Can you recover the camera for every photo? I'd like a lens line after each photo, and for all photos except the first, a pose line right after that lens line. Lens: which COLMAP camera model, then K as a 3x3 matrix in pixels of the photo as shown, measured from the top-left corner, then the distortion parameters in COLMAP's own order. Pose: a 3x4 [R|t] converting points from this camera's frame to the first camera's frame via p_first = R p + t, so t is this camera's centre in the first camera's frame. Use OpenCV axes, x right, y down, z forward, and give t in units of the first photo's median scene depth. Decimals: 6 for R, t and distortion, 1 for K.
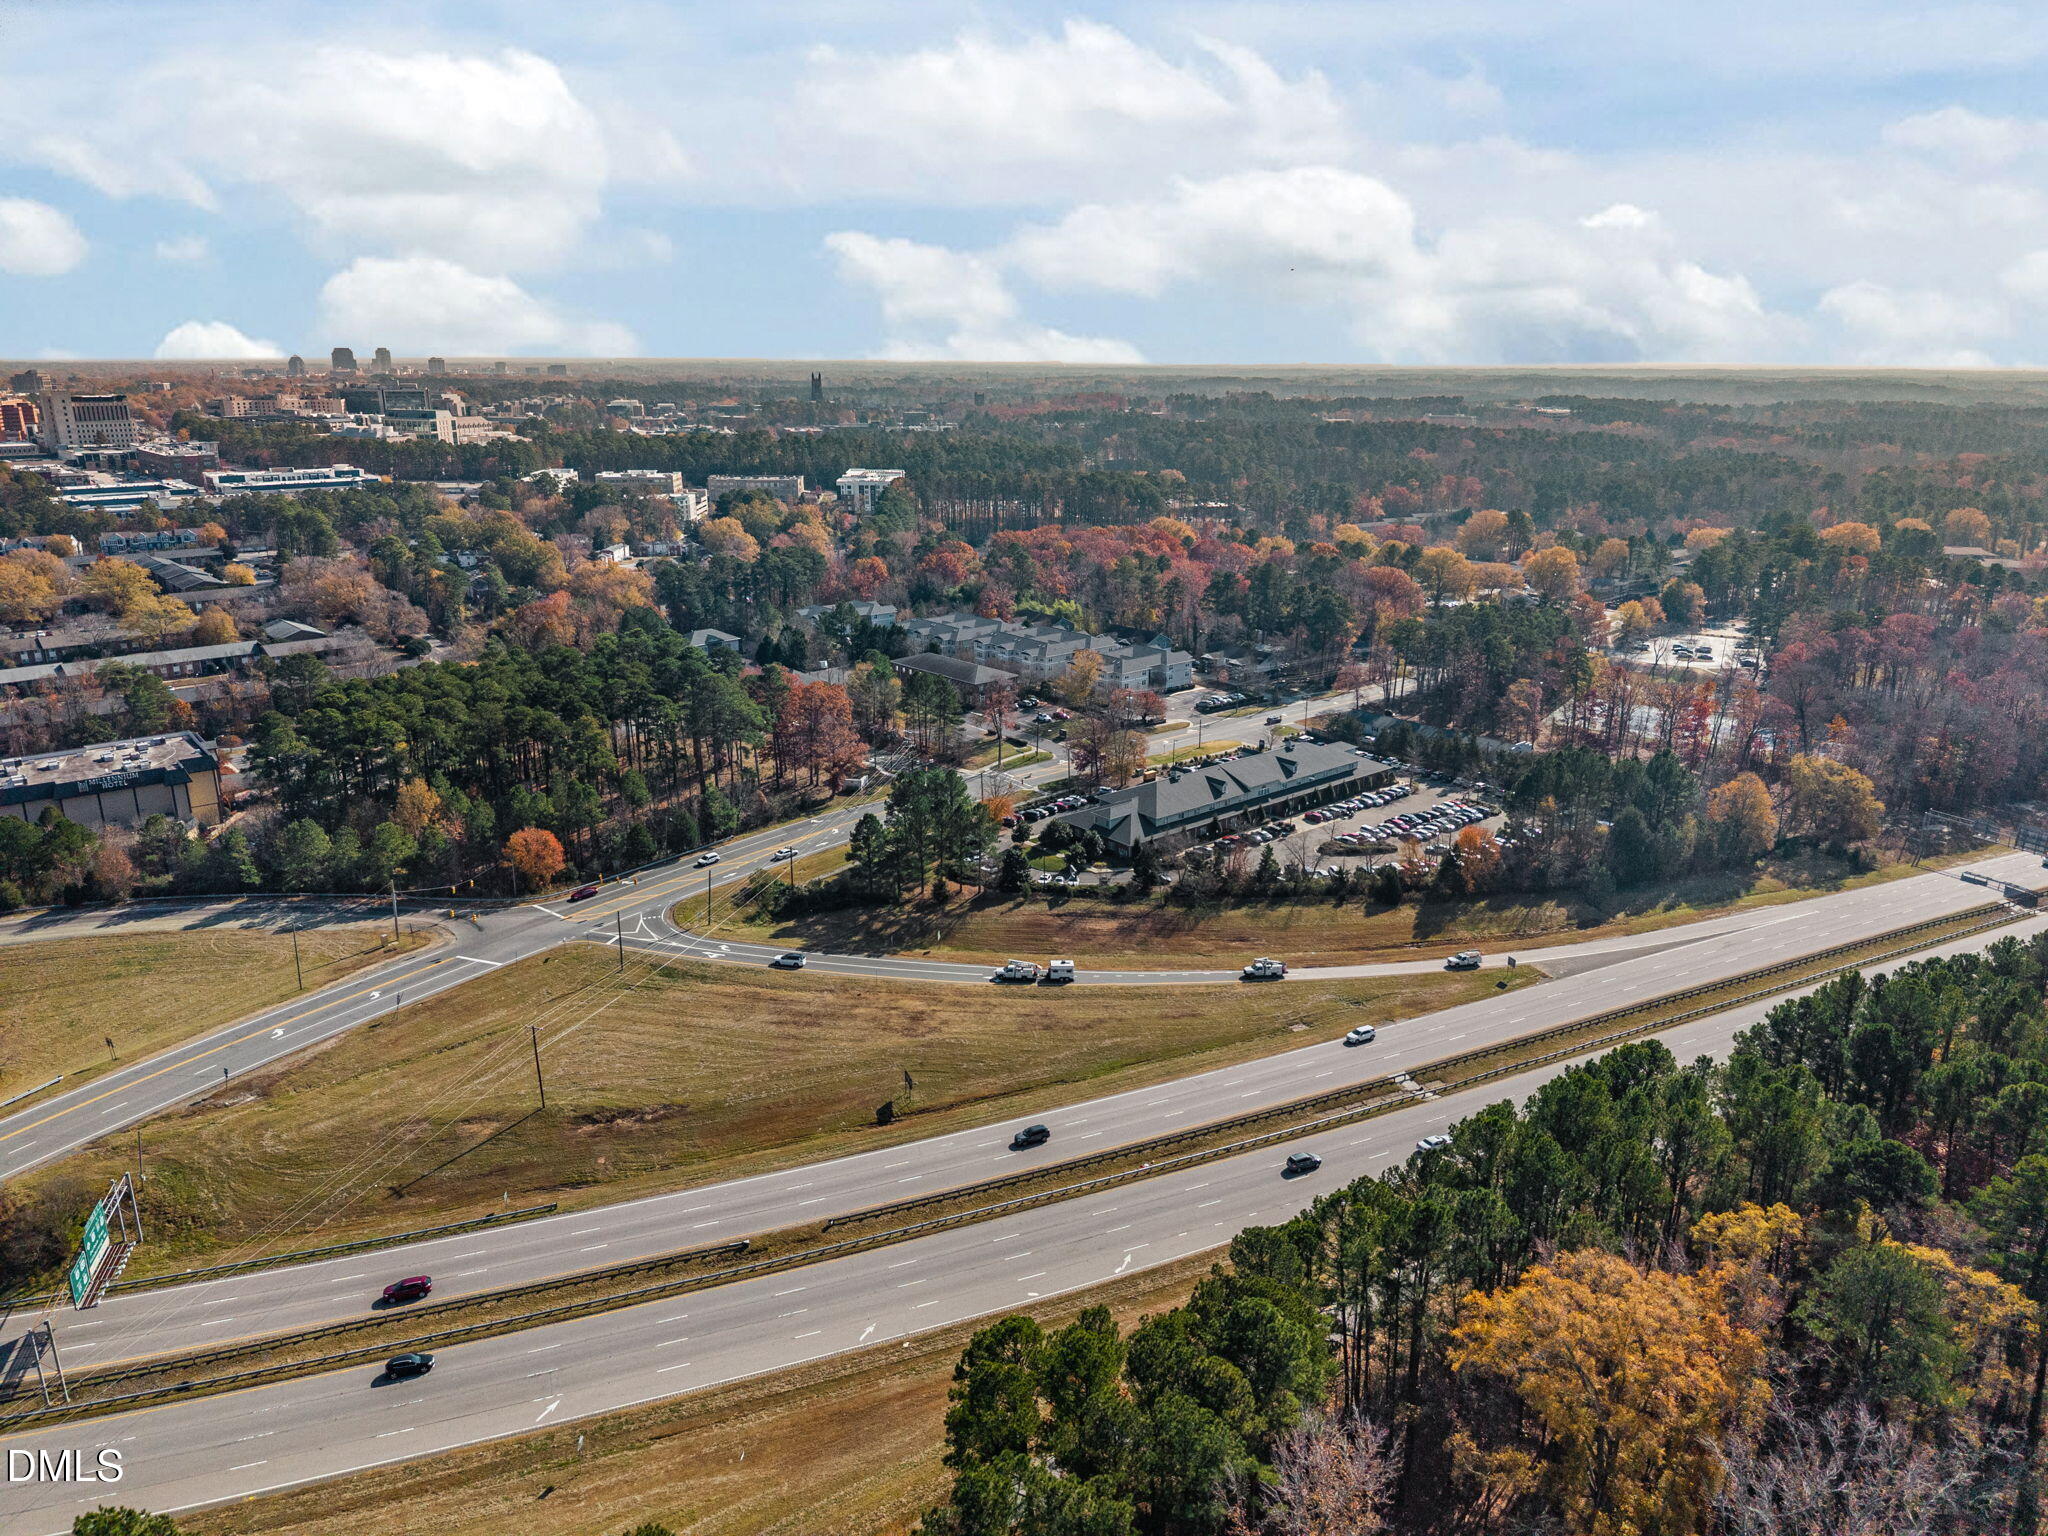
lens RADIAL K [[1371.6, 0, 1024.0], [0, 1371.6, 768.0], [0, 0, 1]] dist [0.043617, -0.057889]
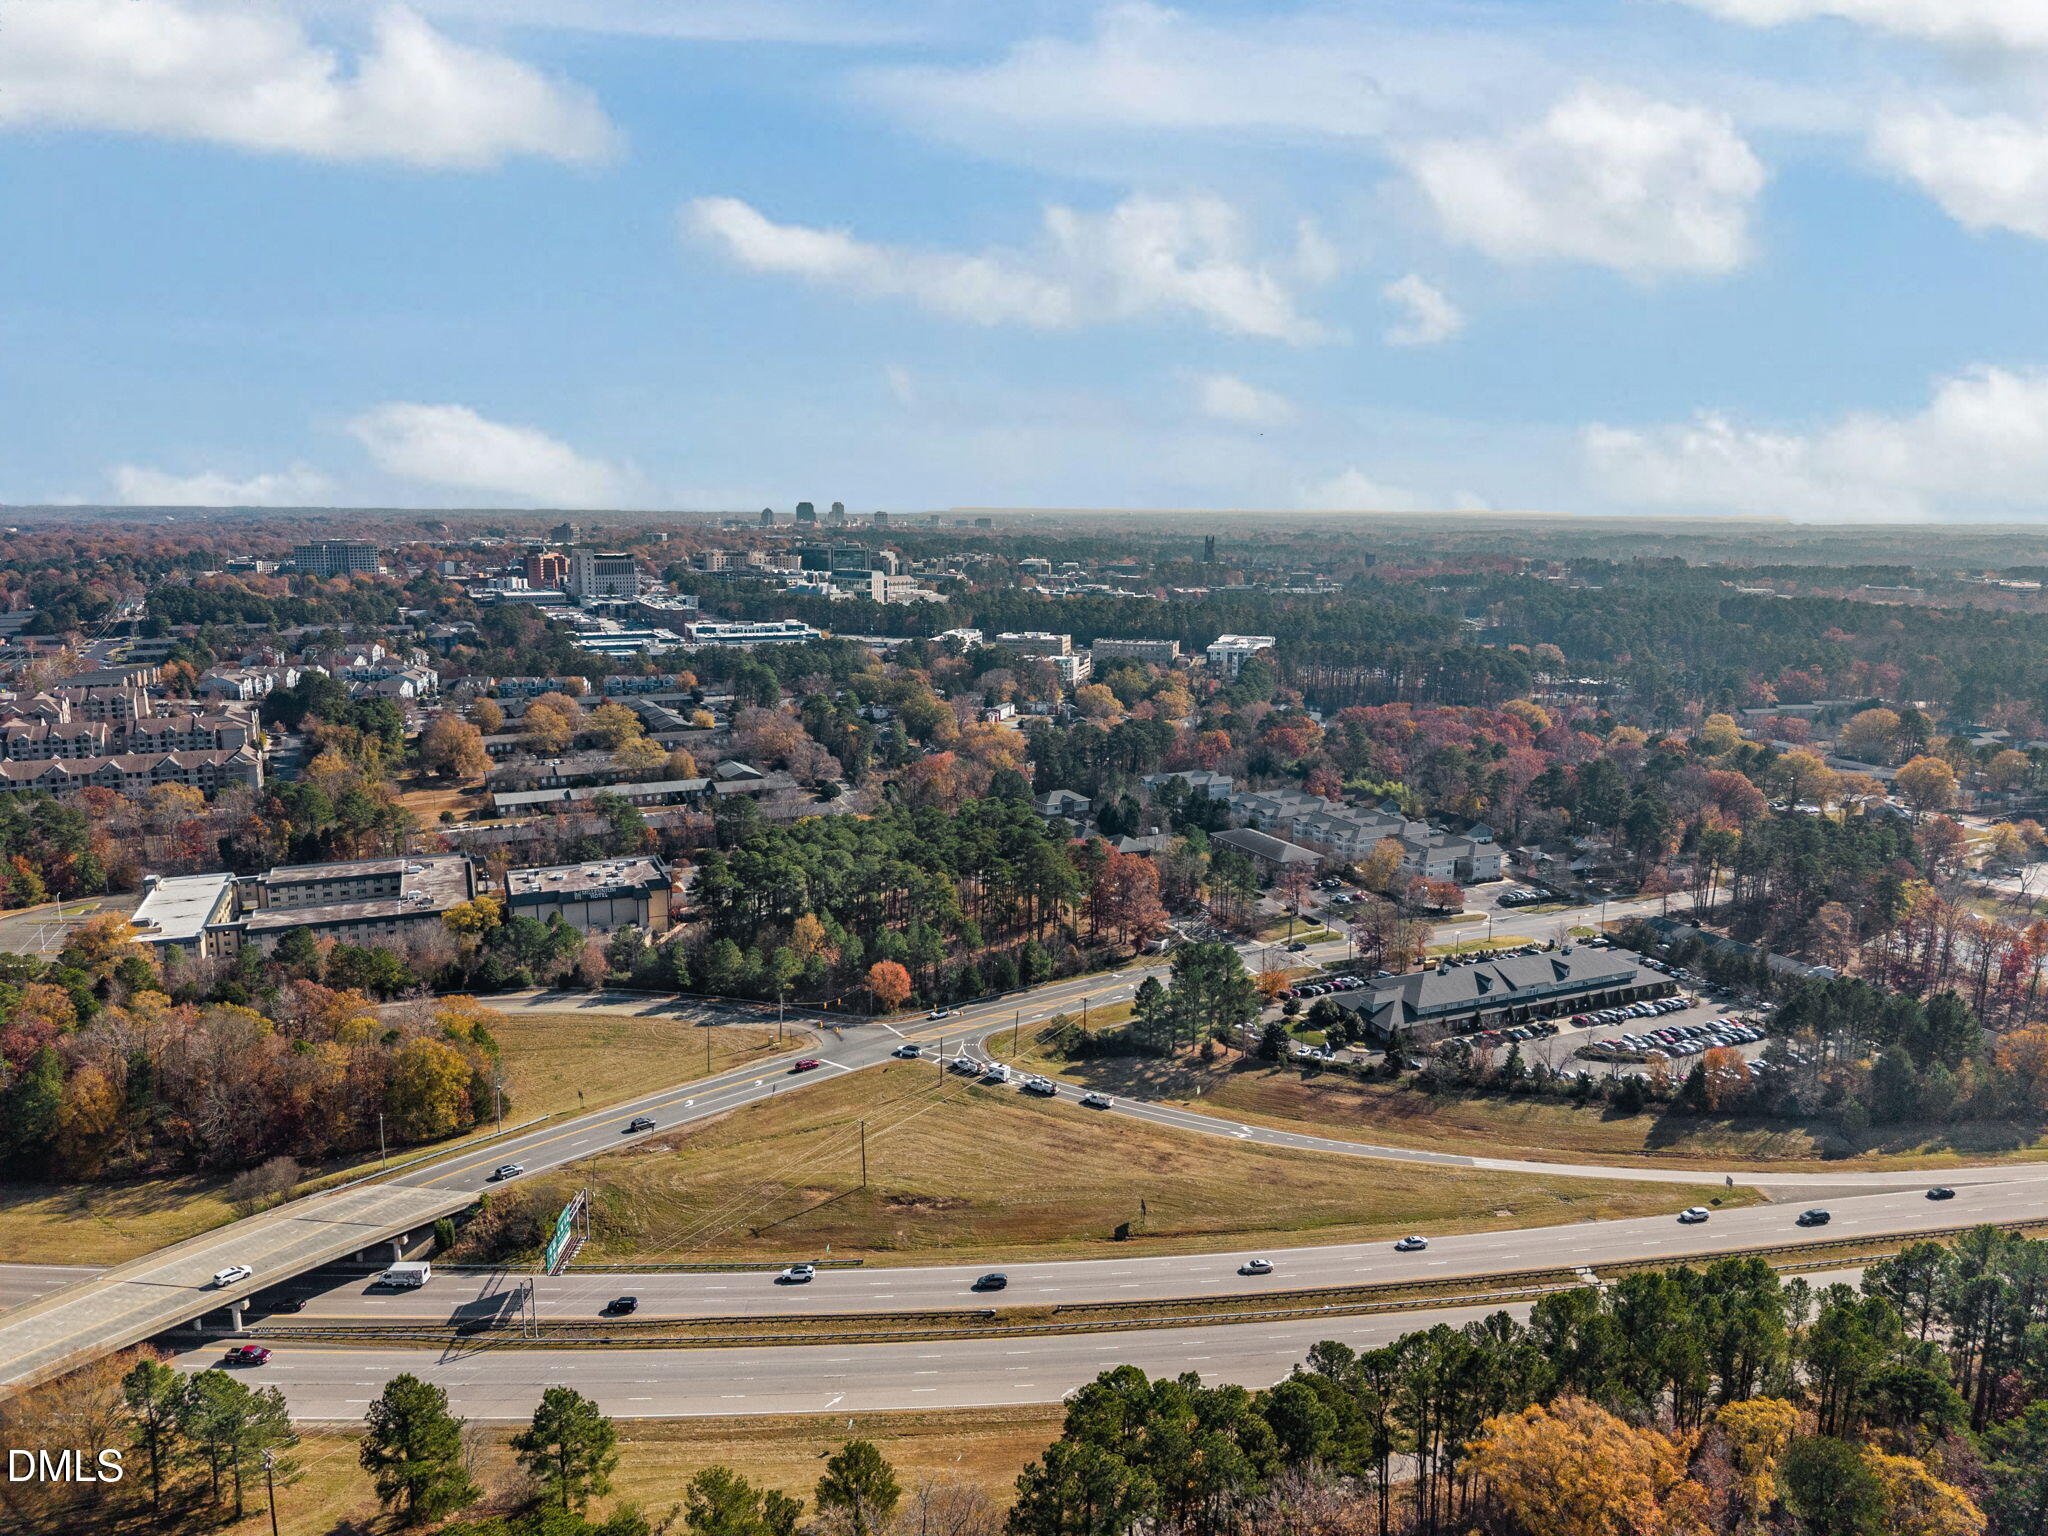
lens RADIAL K [[1371.6, 0, 1024.0], [0, 1371.6, 768.0], [0, 0, 1]] dist [0.043617, -0.057889]
pose [[0.959049, 0.056535, -0.277542, 0.083644], [-0.084119, 0.992518, -0.088499, -0.027049], [0.270462, 0.108222, 0.956629, -0.153106]]
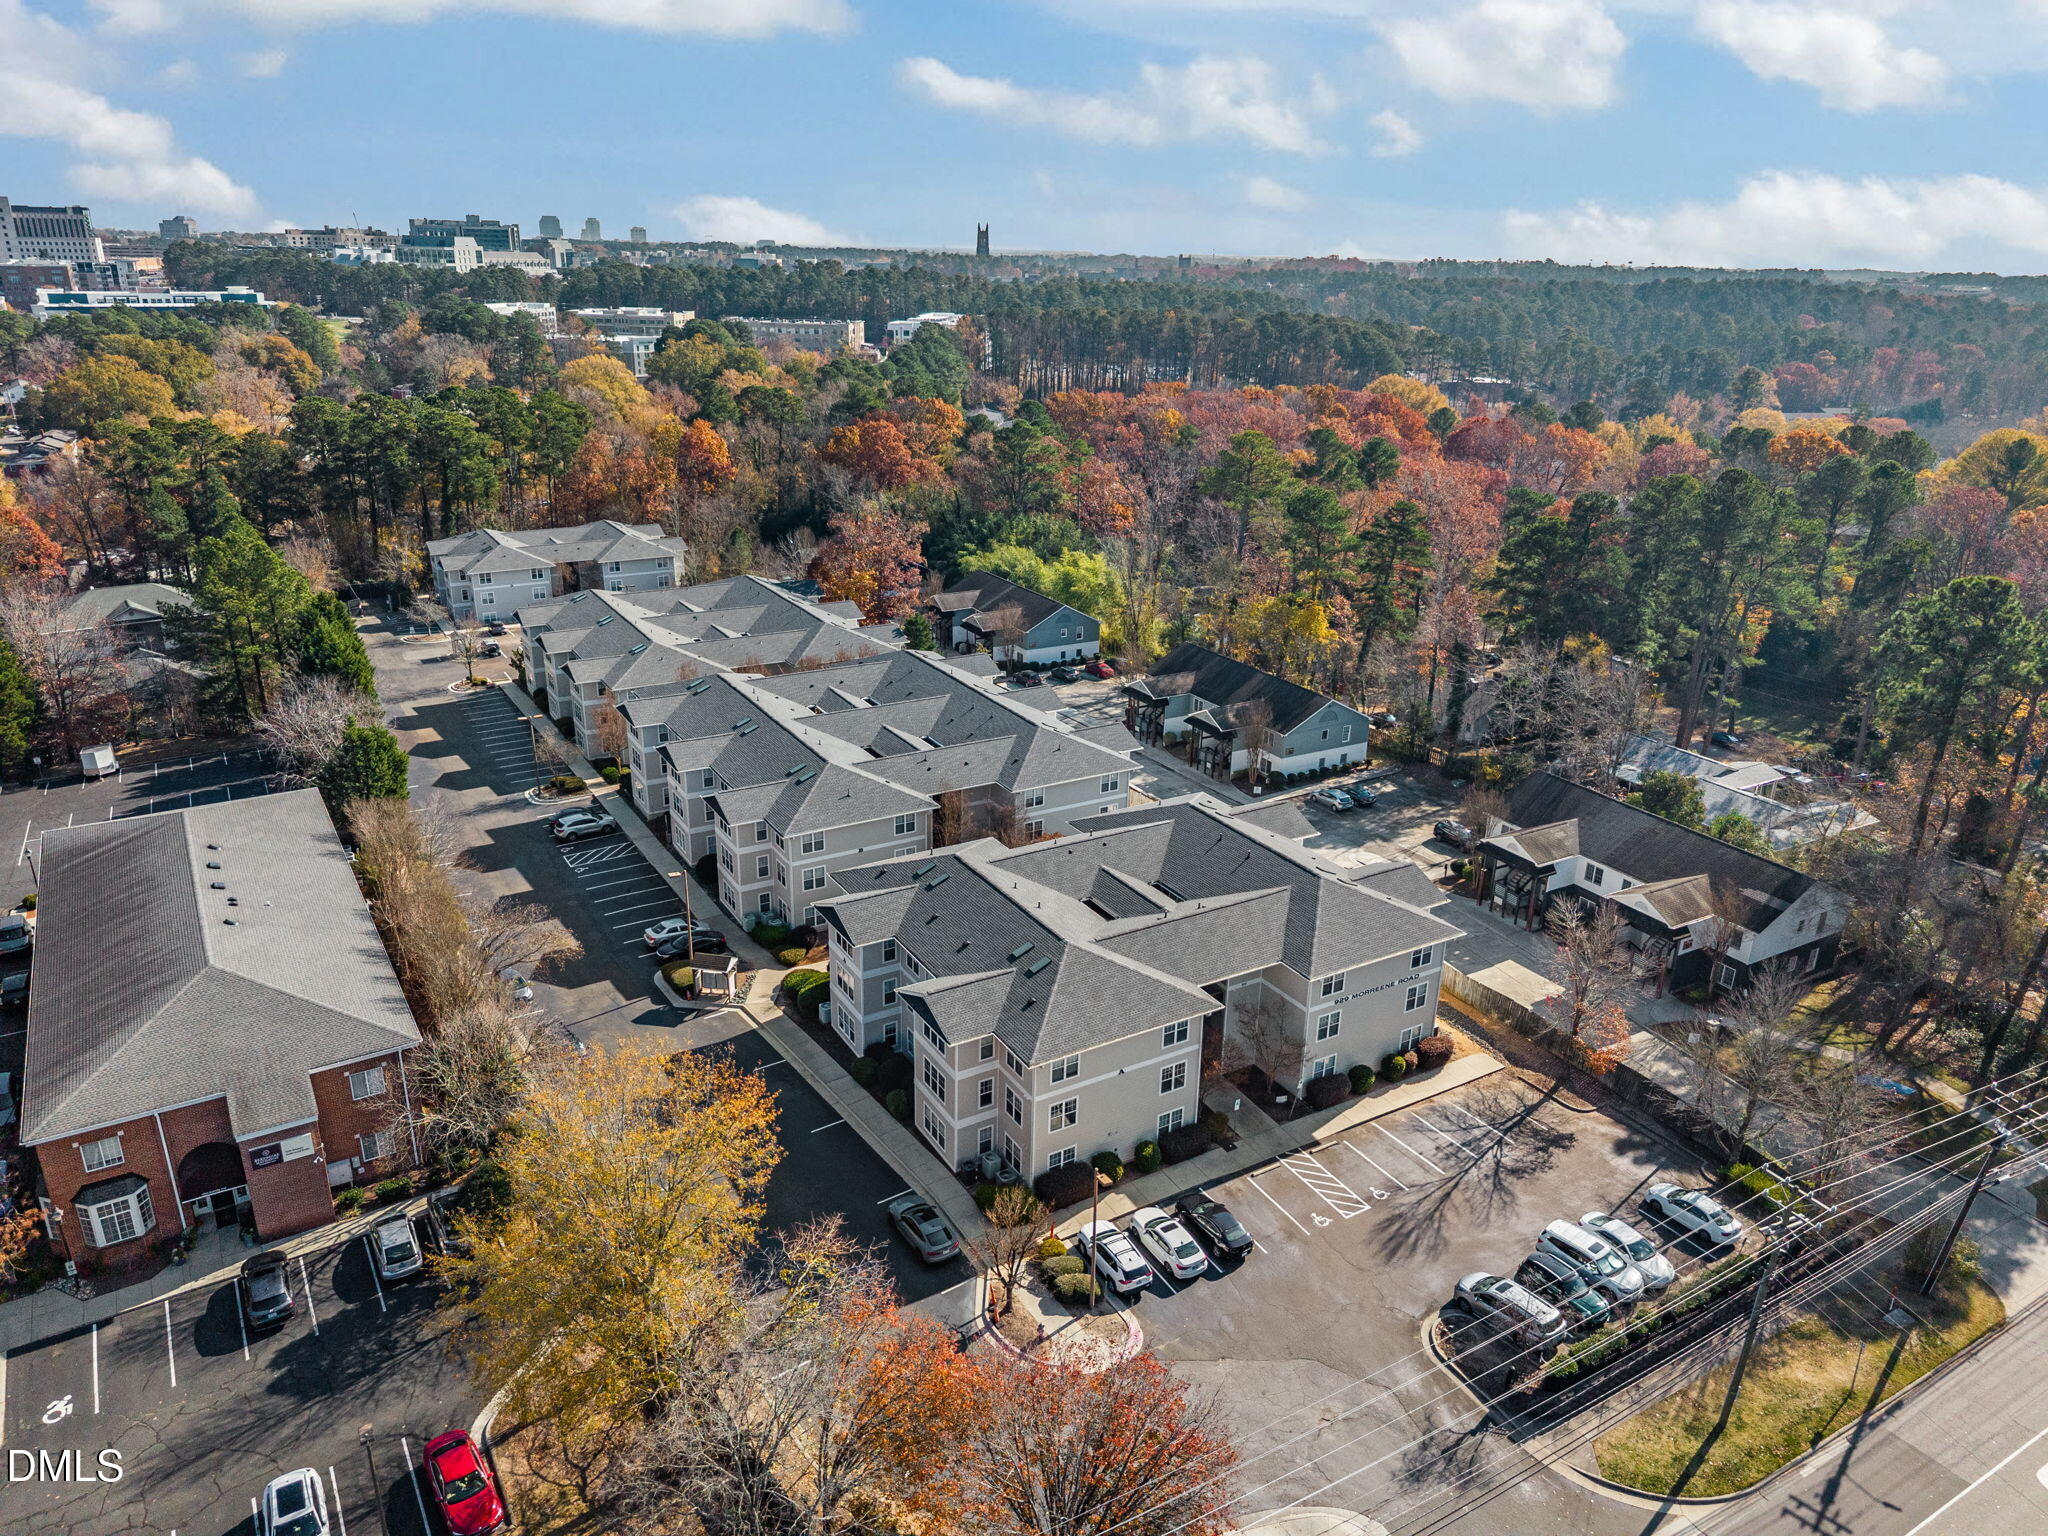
lens RADIAL K [[1371.6, 0, 1024.0], [0, 1371.6, 768.0], [0, 0, 1]] dist [0.043617, -0.057889]
pose [[0.986241, 0.073393, -0.148128, 0.119940], [-0.063574, 0.995521, 0.069973, -0.150445], [0.152600, -0.059593, 0.986490, 1.061641]]
